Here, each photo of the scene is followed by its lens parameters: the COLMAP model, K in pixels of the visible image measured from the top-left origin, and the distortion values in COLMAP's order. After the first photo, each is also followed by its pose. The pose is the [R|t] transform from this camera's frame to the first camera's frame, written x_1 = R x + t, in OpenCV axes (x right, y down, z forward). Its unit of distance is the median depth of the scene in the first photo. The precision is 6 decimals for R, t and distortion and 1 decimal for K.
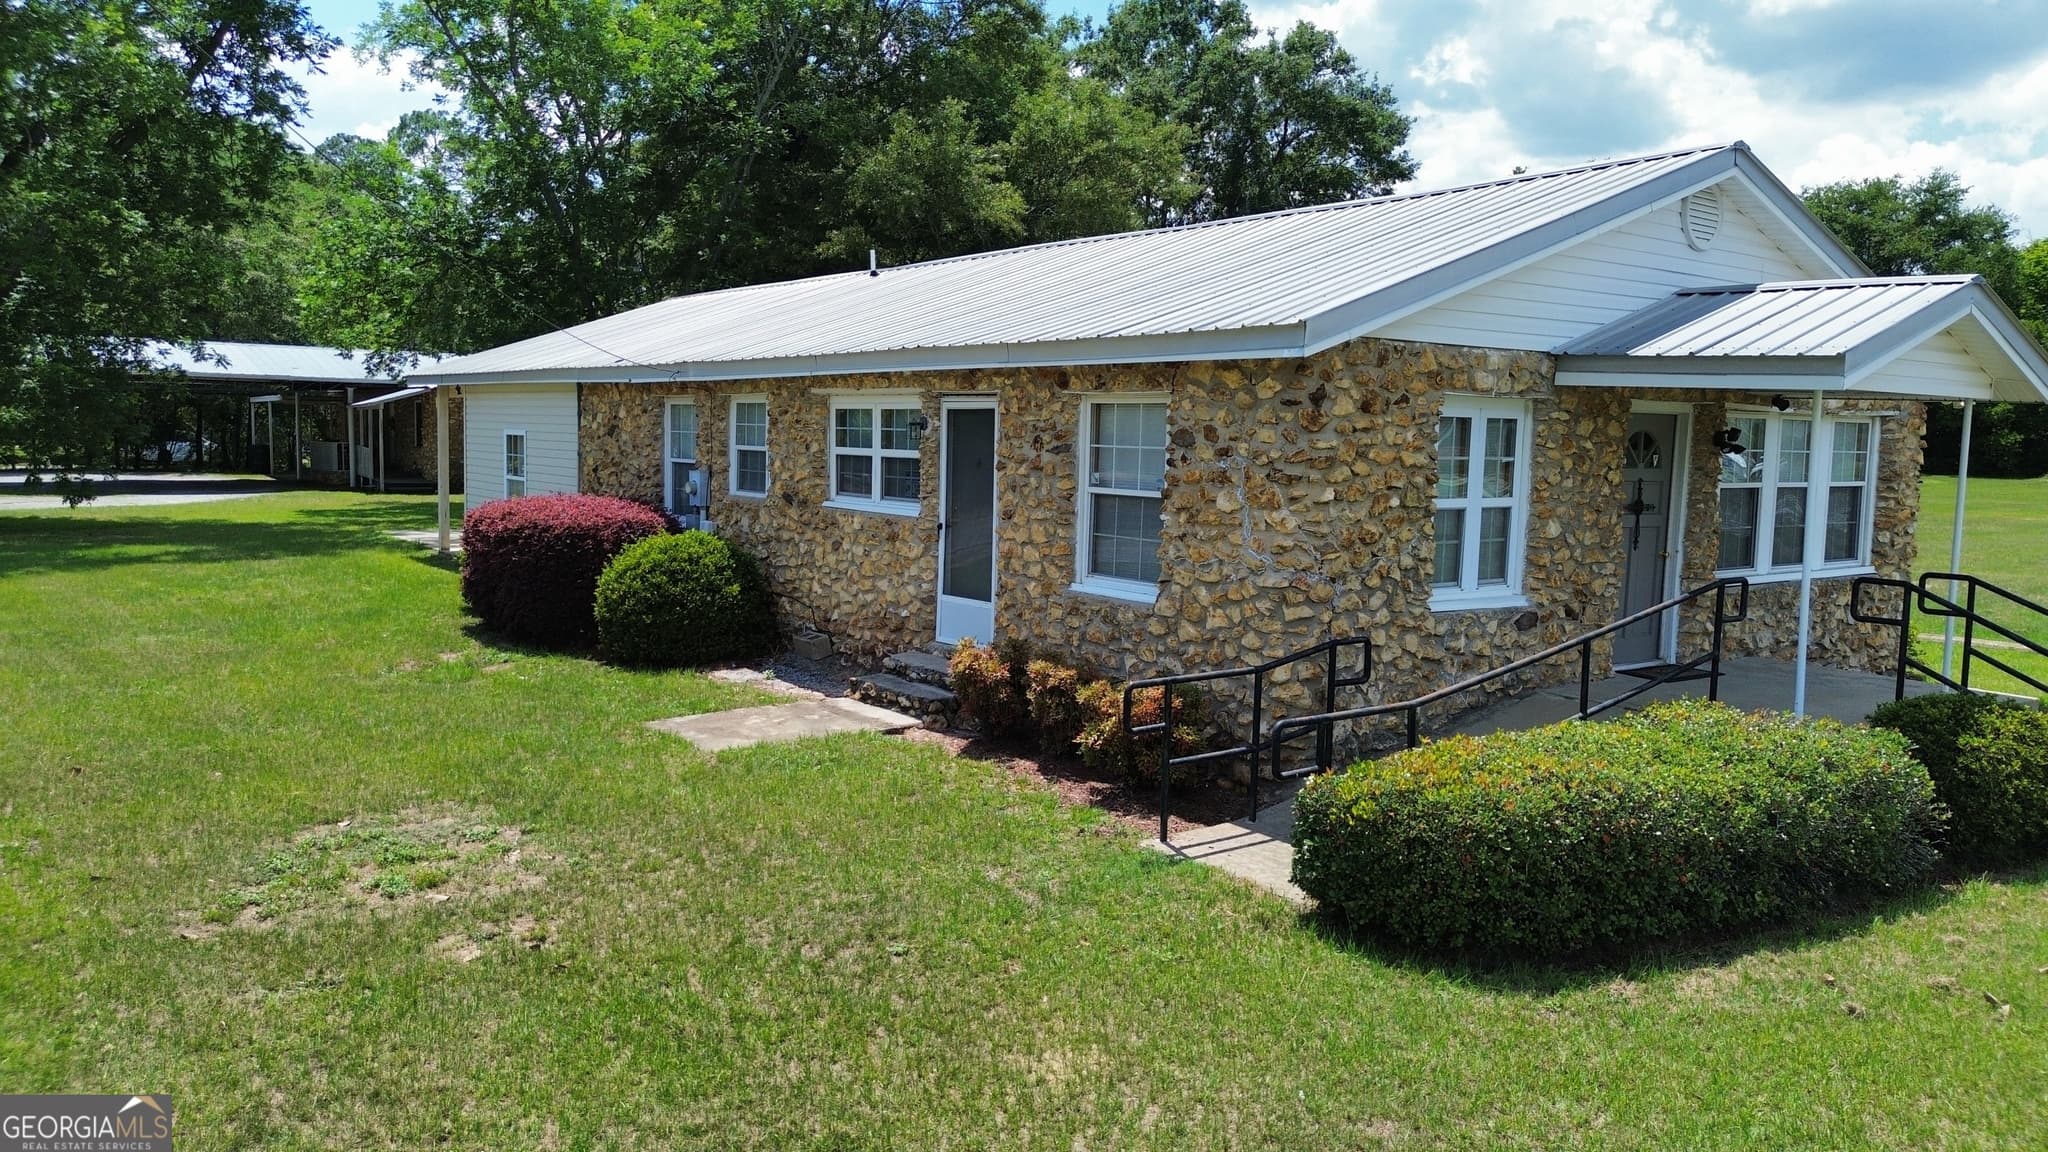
lens RADIAL K [[1439.6, 0, 1024.0], [0, 1439.6, 576.0], [0, 0, 1]] dist [0.078578, -0.096222]
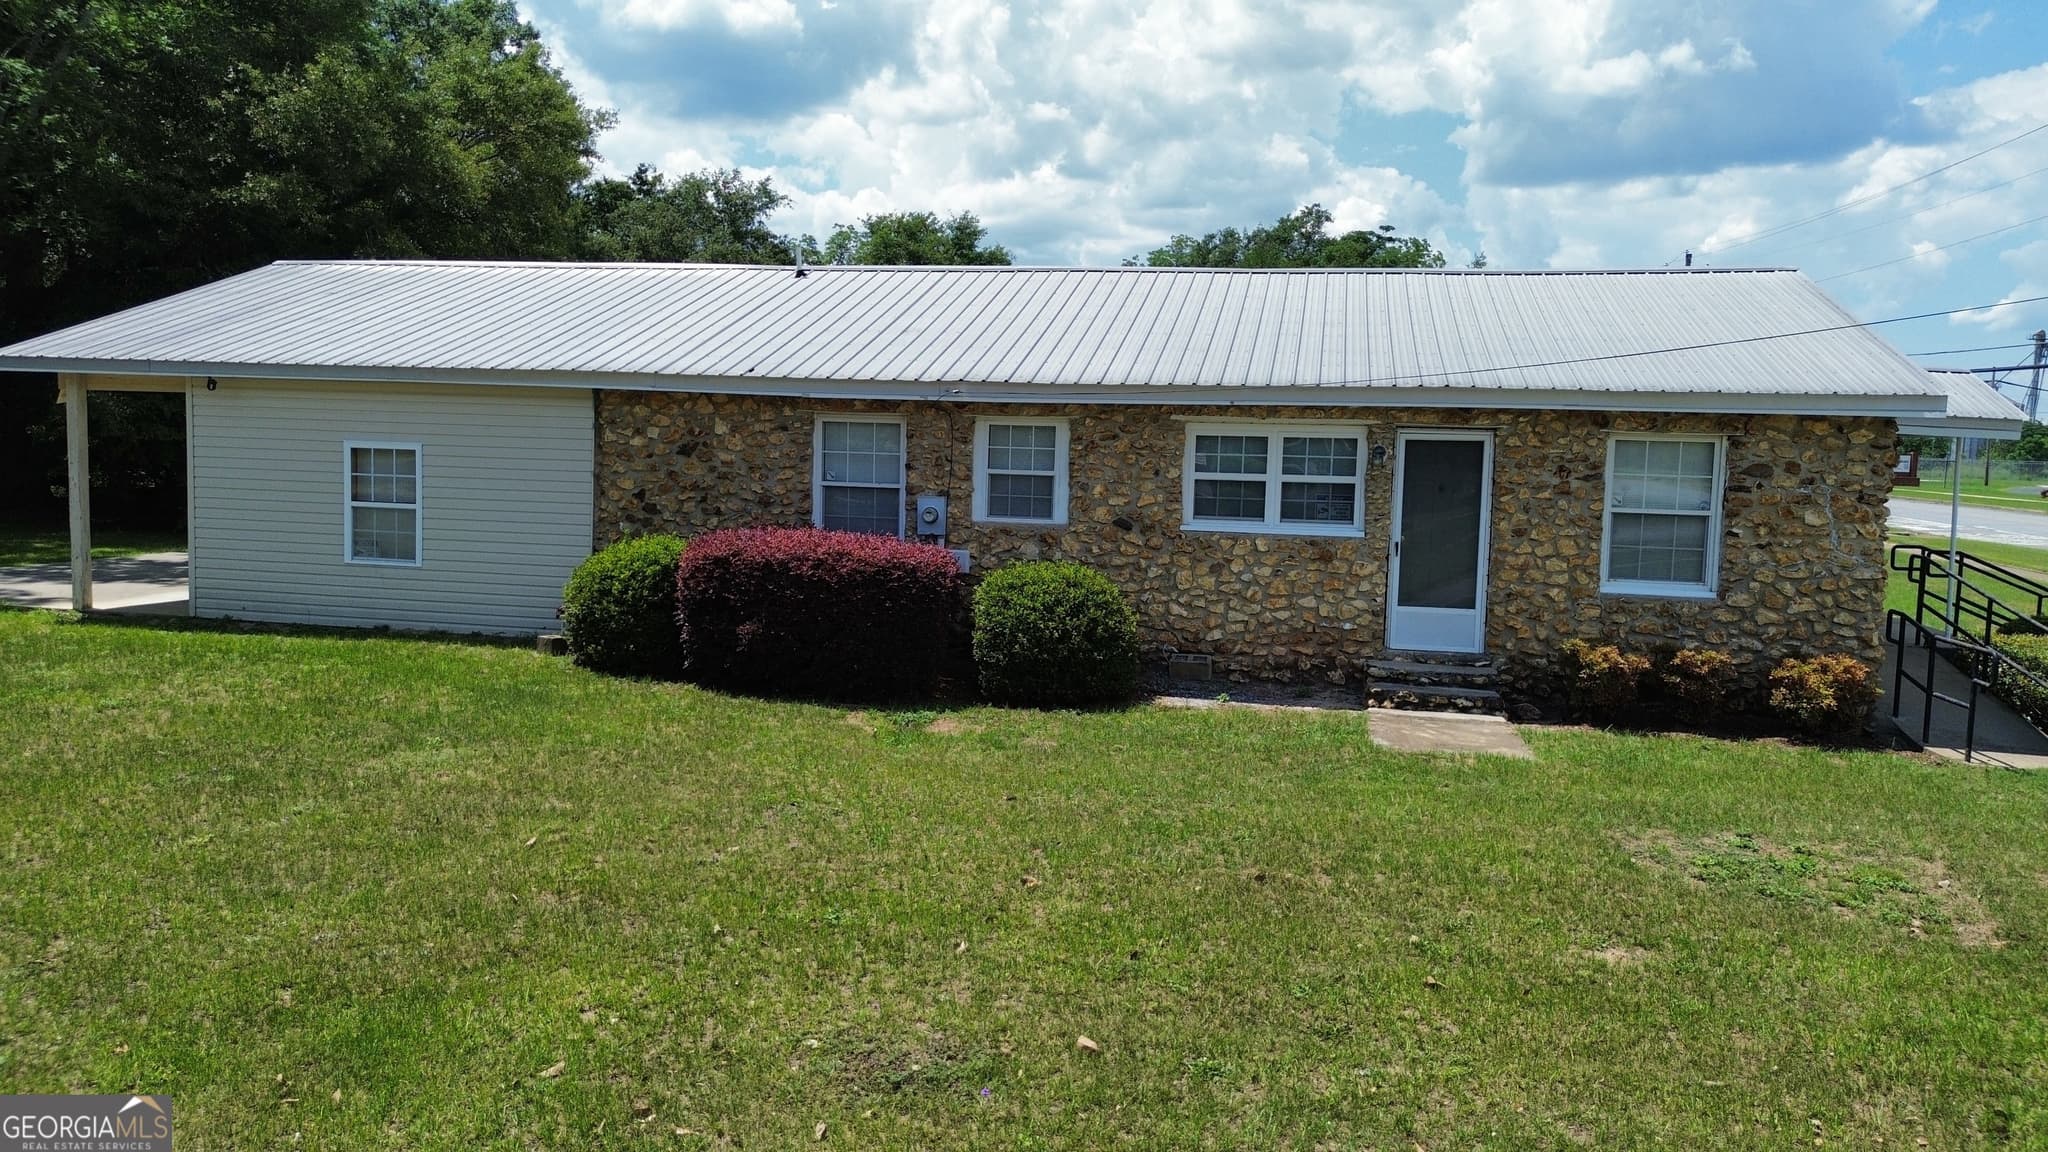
lens RADIAL K [[1439.6, 0, 1024.0], [0, 1439.6, 576.0], [0, 0, 1]] dist [0.078578, -0.096222]
pose [[0.754858, -0.062478, 0.652906, -0.995979], [0.054315, 0.997988, 0.032703, -0.062204], [-0.653635, 0.010776, 0.756733, 0.337561]]
